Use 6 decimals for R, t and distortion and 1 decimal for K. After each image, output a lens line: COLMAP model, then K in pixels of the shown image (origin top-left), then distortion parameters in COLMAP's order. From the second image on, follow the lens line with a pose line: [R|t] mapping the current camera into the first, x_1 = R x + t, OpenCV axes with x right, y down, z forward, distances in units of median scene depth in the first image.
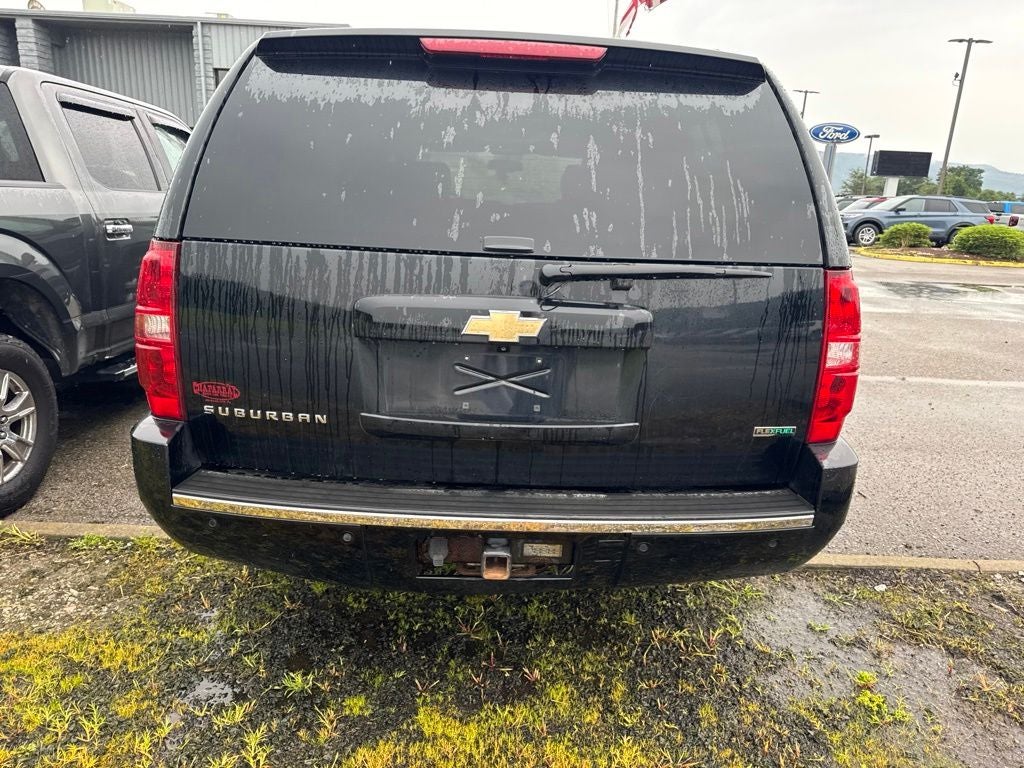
lens RADIAL K [[709.0, 0, 516.0], [0, 709.0, 393.4], [0, 0, 1]] dist [0.053936, -0.061106]
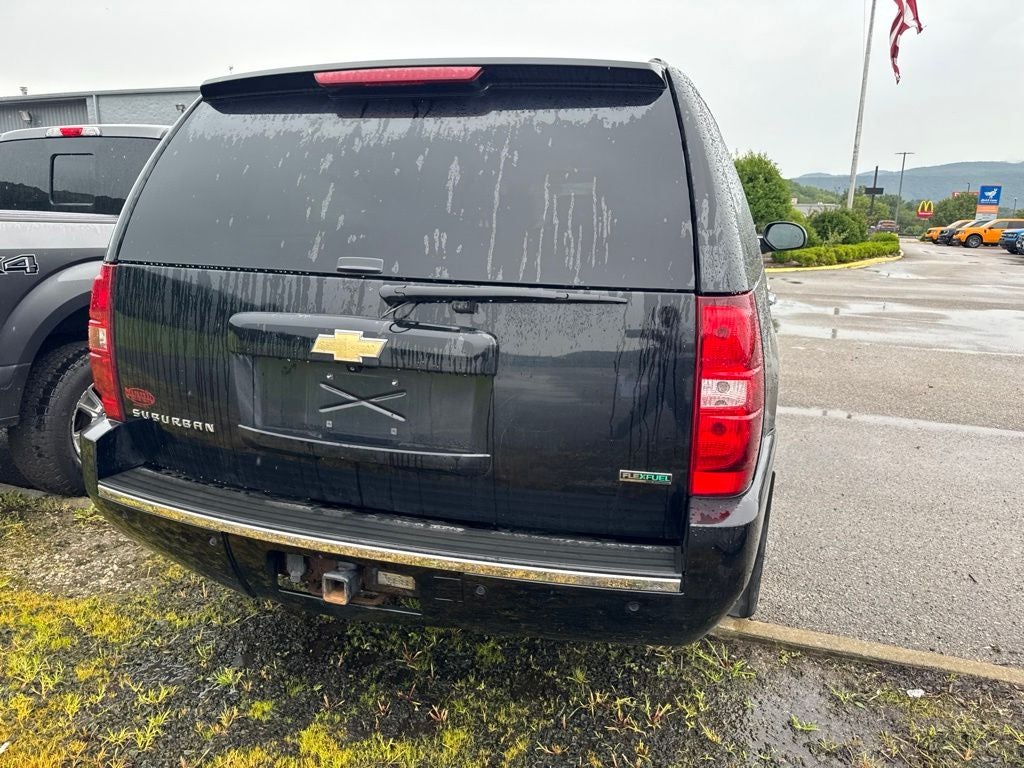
lens RADIAL K [[710.3, 0, 522.1], [0, 710.3, 385.5], [0, 0, 1]] dist [0.054569, -0.064532]
pose [[0.949543, 0.050650, -0.309519, 0.499968], [-0.068422, 0.996557, -0.046828, -0.008604], [0.306082, 0.065643, 0.949739, 0.116715]]
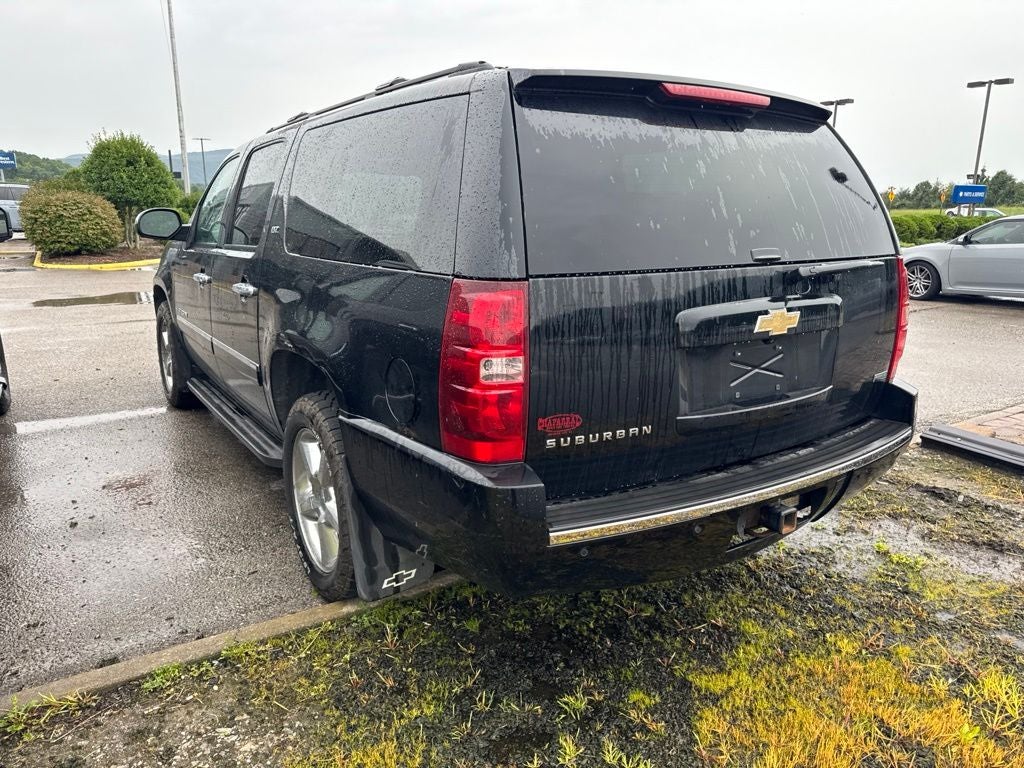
lens RADIAL K [[705.4, 0, 512.0], [0, 705.4, 384.0], [0, 0, 1]] dist [0.142910, -0.264275]
pose [[0.848133, -0.164785, 0.503504, -0.977449], [0.178301, 0.983739, 0.021613, -0.092219], [-0.498878, 0.071445, 0.863722, 0.164404]]
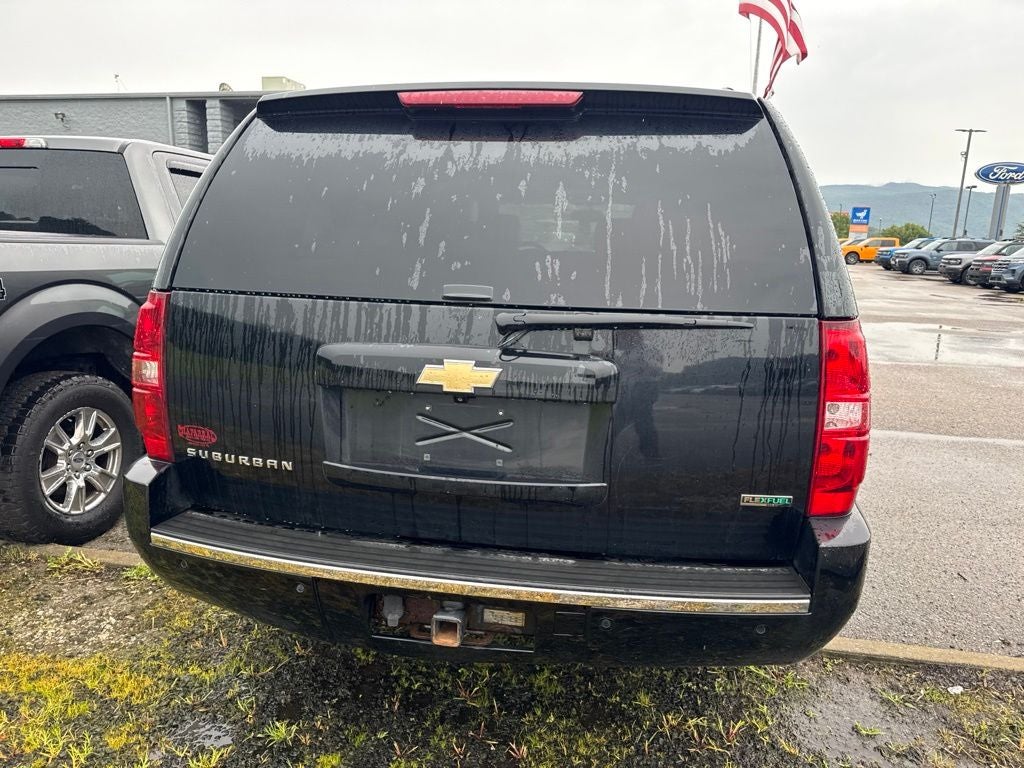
lens RADIAL K [[711.7, 0, 518.0], [0, 711.7, 391.4], [0, 0, 1]] dist [0.044037, -0.048087]
pose [[0.982996, 0.021802, -0.182327, 0.225309], [-0.034779, 0.997060, -0.068284, -0.010647], [0.180302, 0.073464, 0.980864, 0.063412]]
